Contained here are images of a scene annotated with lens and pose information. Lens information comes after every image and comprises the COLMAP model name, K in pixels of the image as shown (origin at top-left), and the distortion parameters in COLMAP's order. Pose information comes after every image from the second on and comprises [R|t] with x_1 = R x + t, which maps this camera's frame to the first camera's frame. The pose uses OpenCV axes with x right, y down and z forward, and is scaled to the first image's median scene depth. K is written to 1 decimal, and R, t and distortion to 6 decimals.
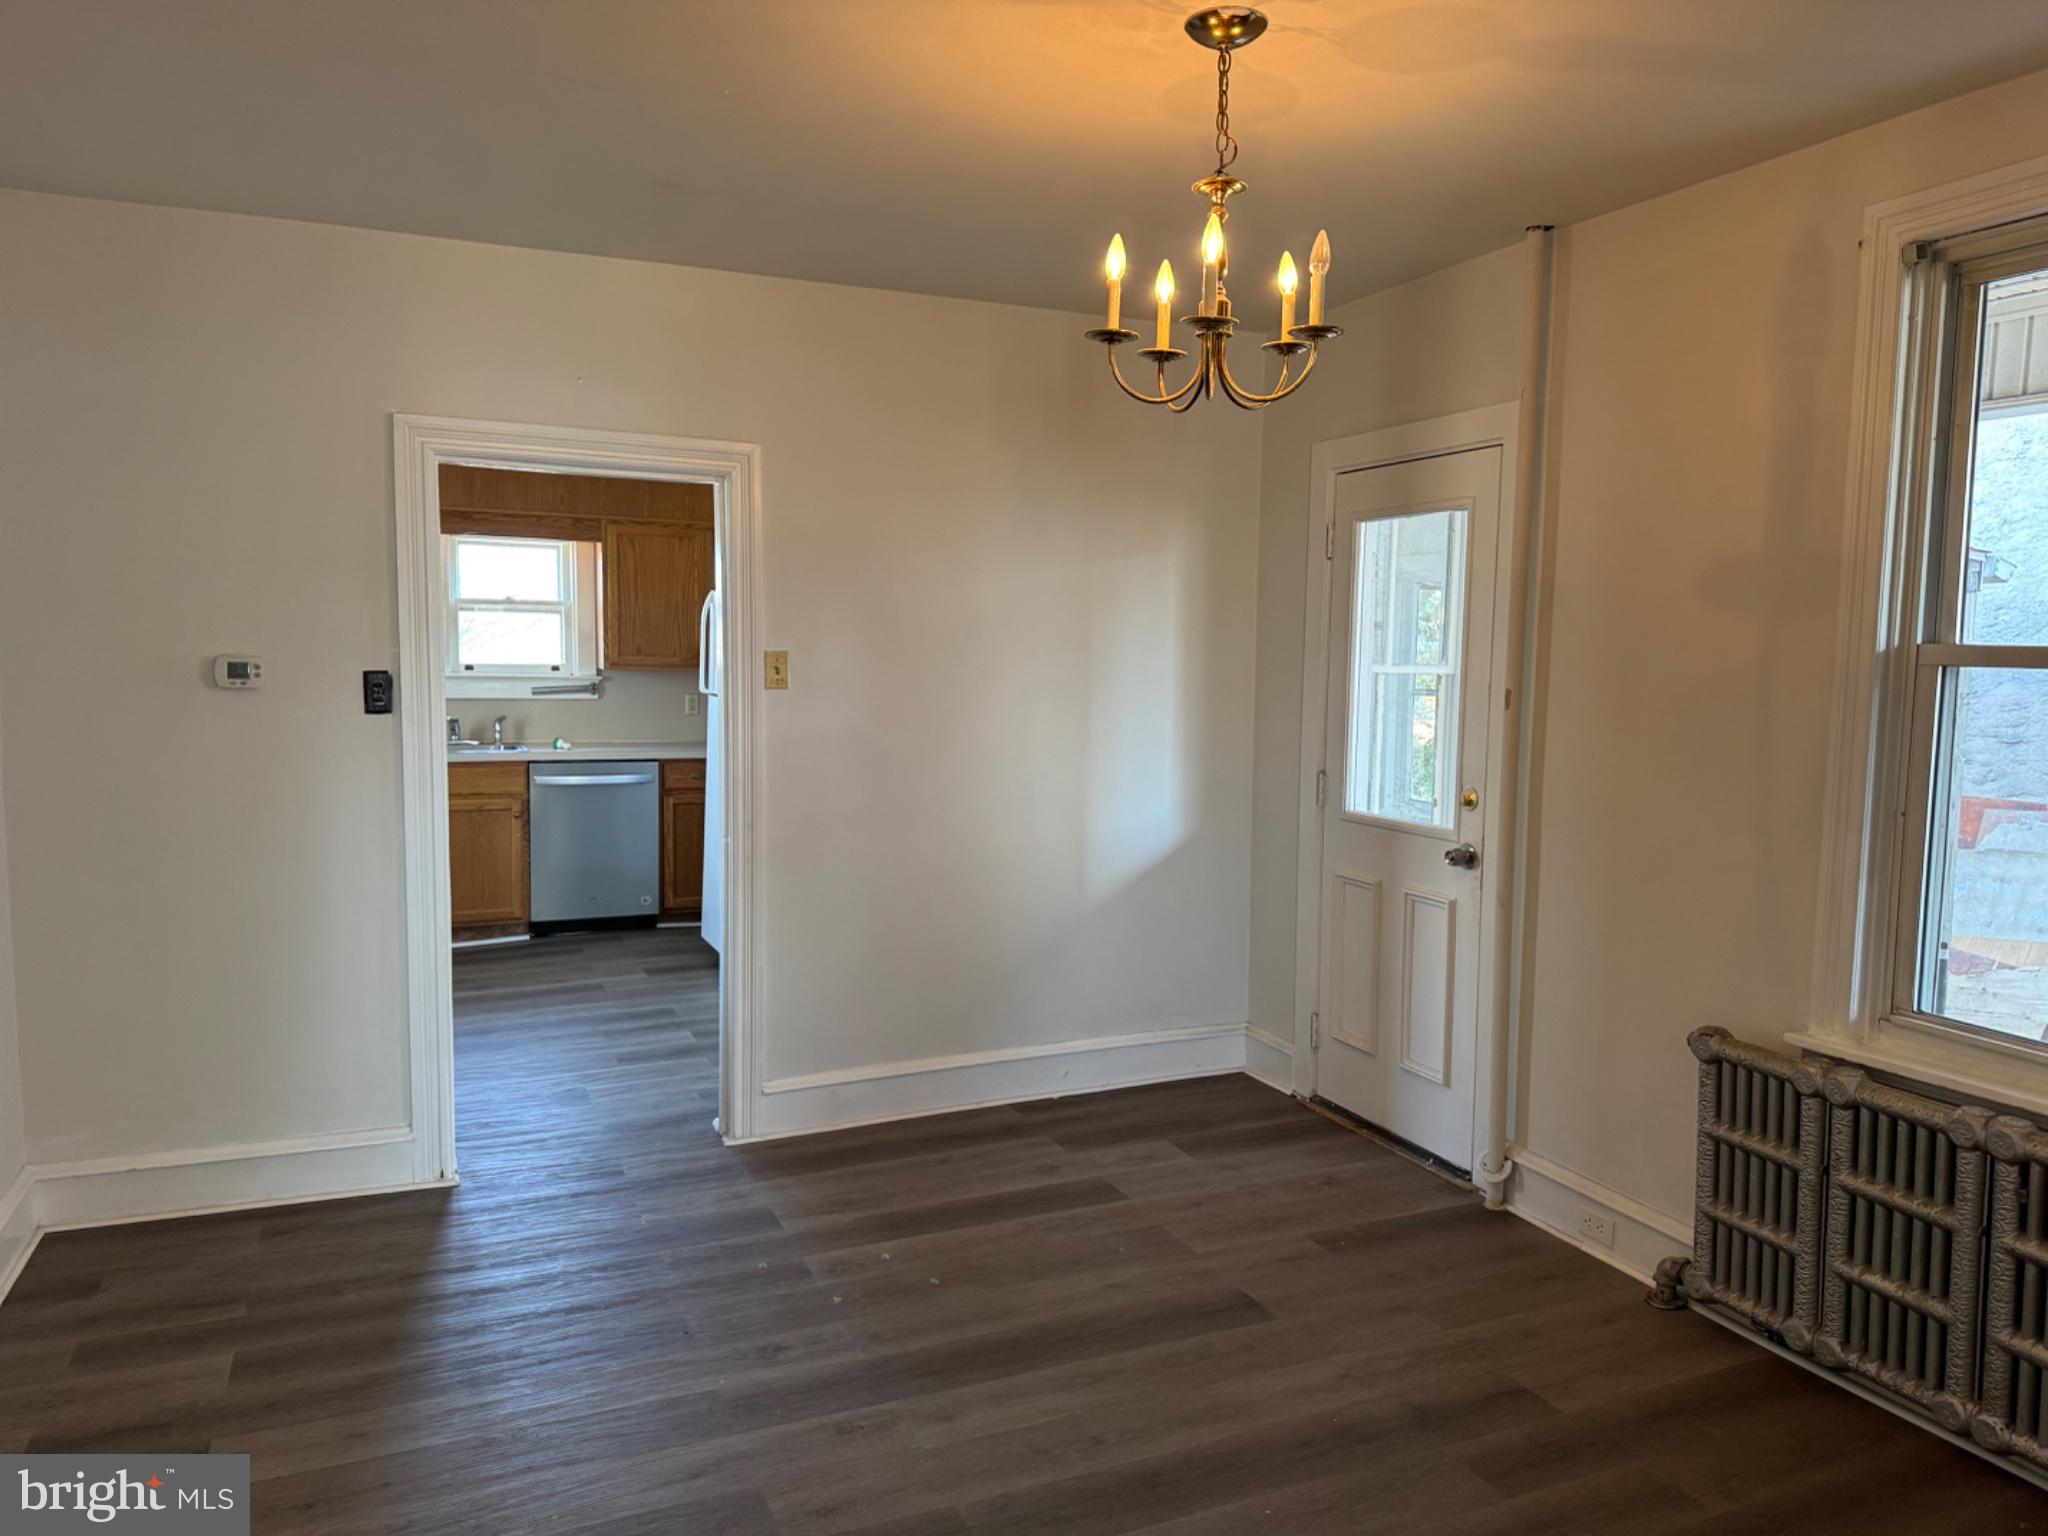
lens RADIAL K [[1427.0, 0, 1061.5], [0, 1427.0, 766.0], [0, 0, 1]] dist [0.078456, -0.074718]
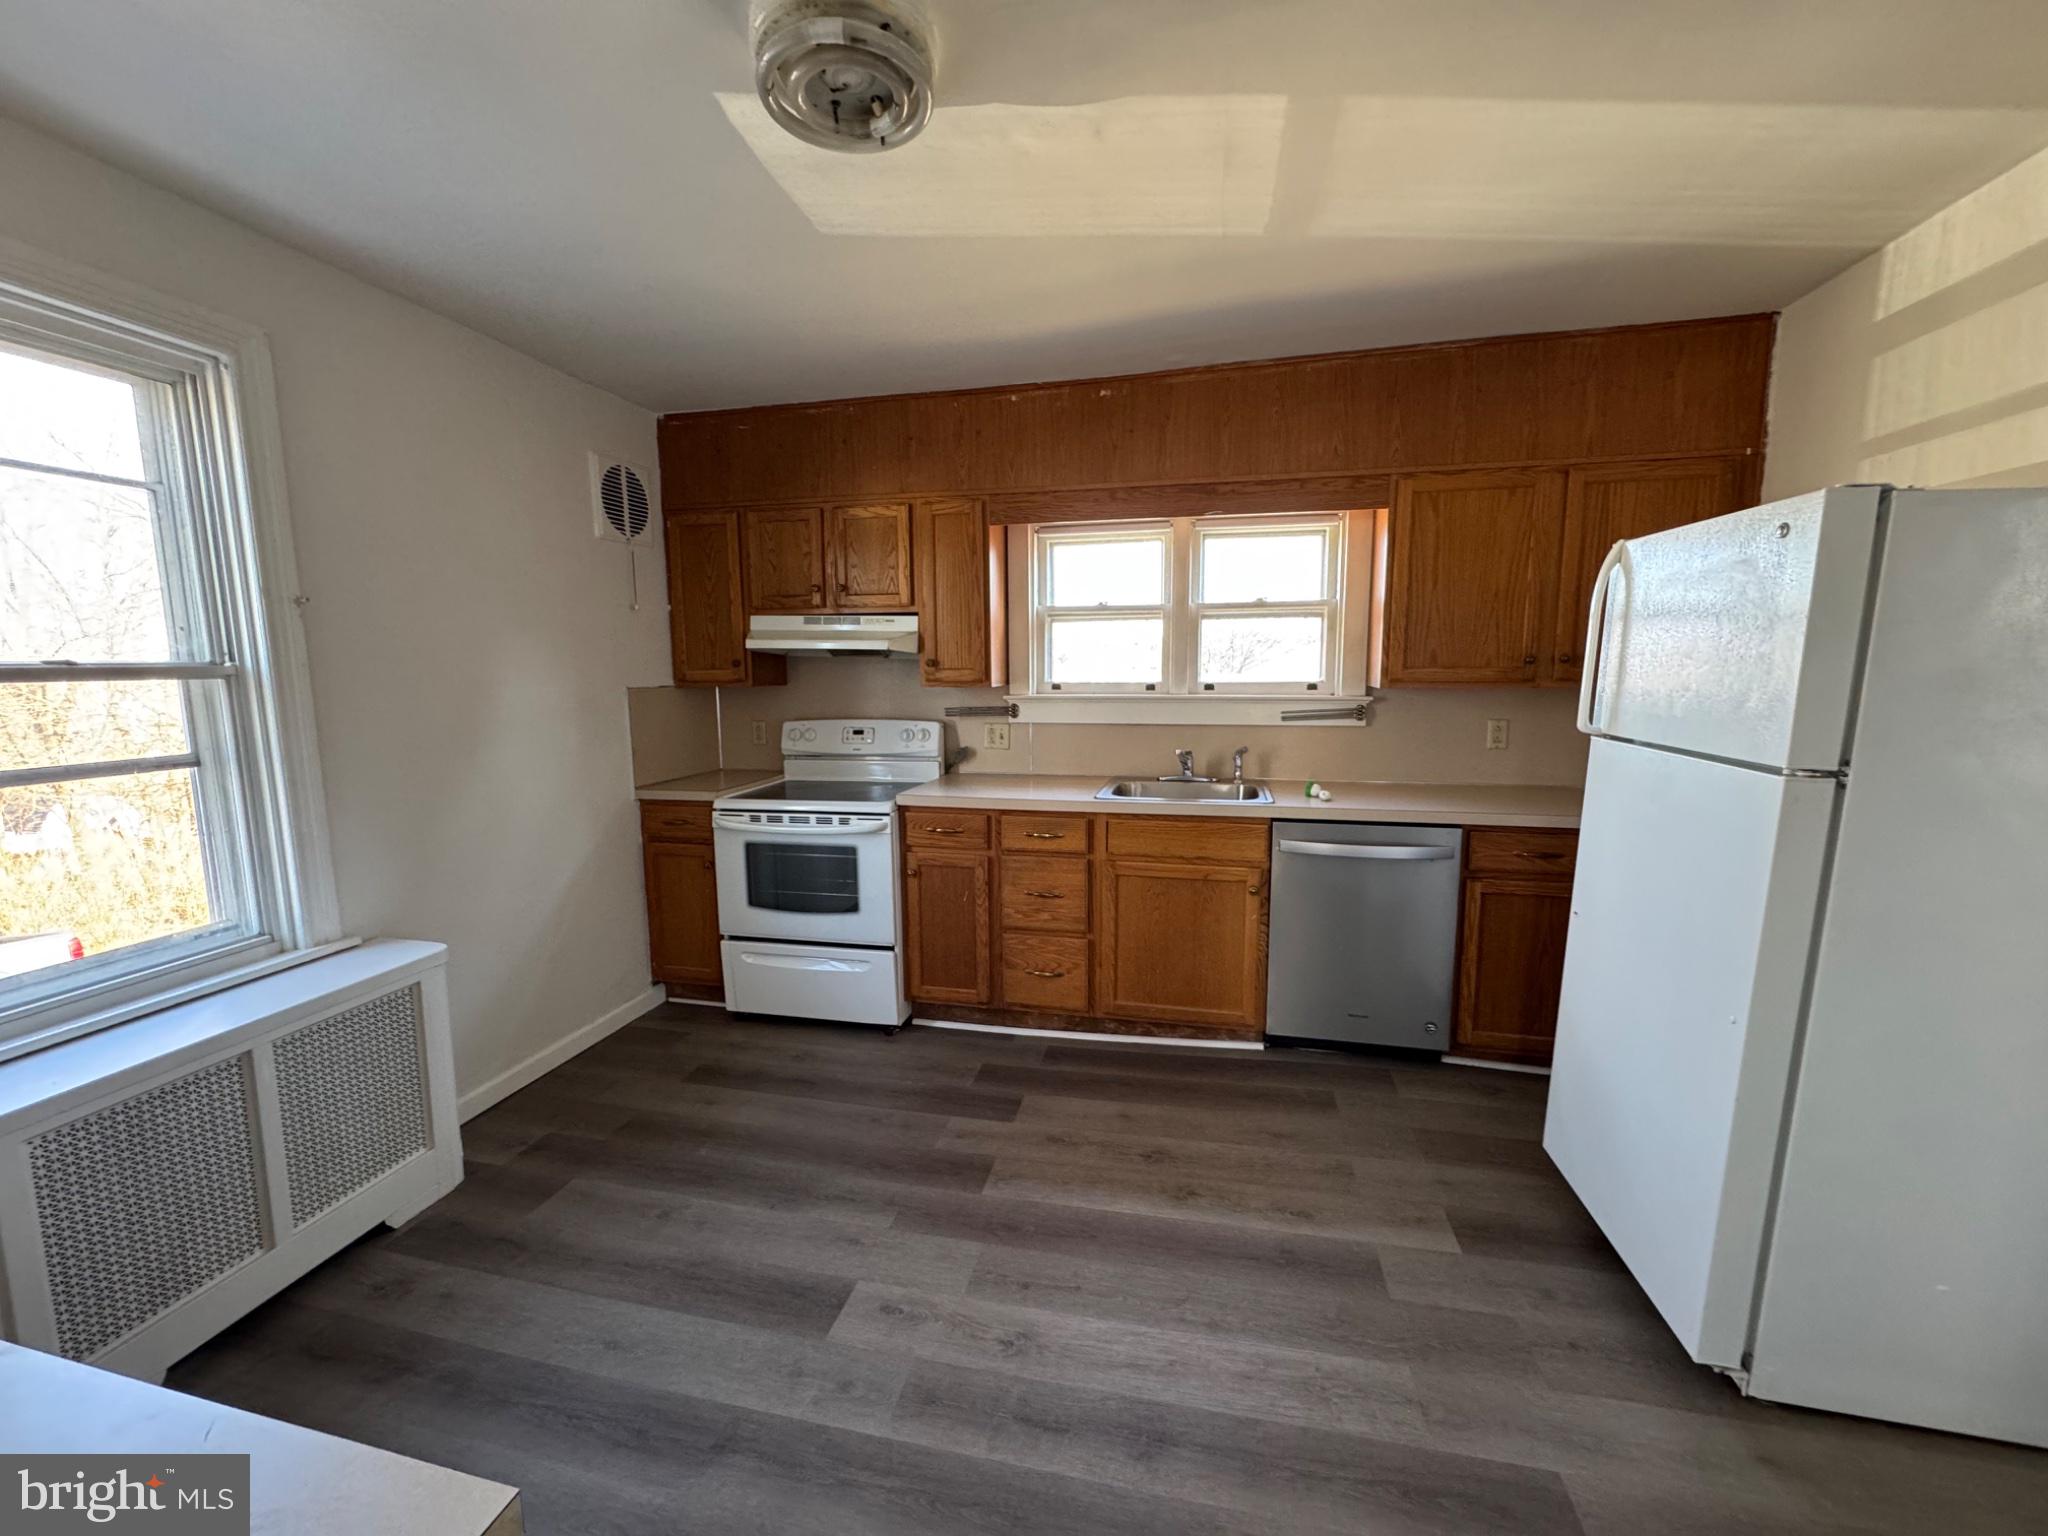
lens RADIAL K [[812.7, 0, 1027.4], [0, 812.7, 770.3], [0, 0, 1]] dist [0.004015, 0.001523]
pose [[0.791754, 0.056609, -0.608211, -0.210118], [-0.030939, 0.998135, 0.052625, -0.042534], [0.610056, -0.022848, 0.792029, 0.574062]]
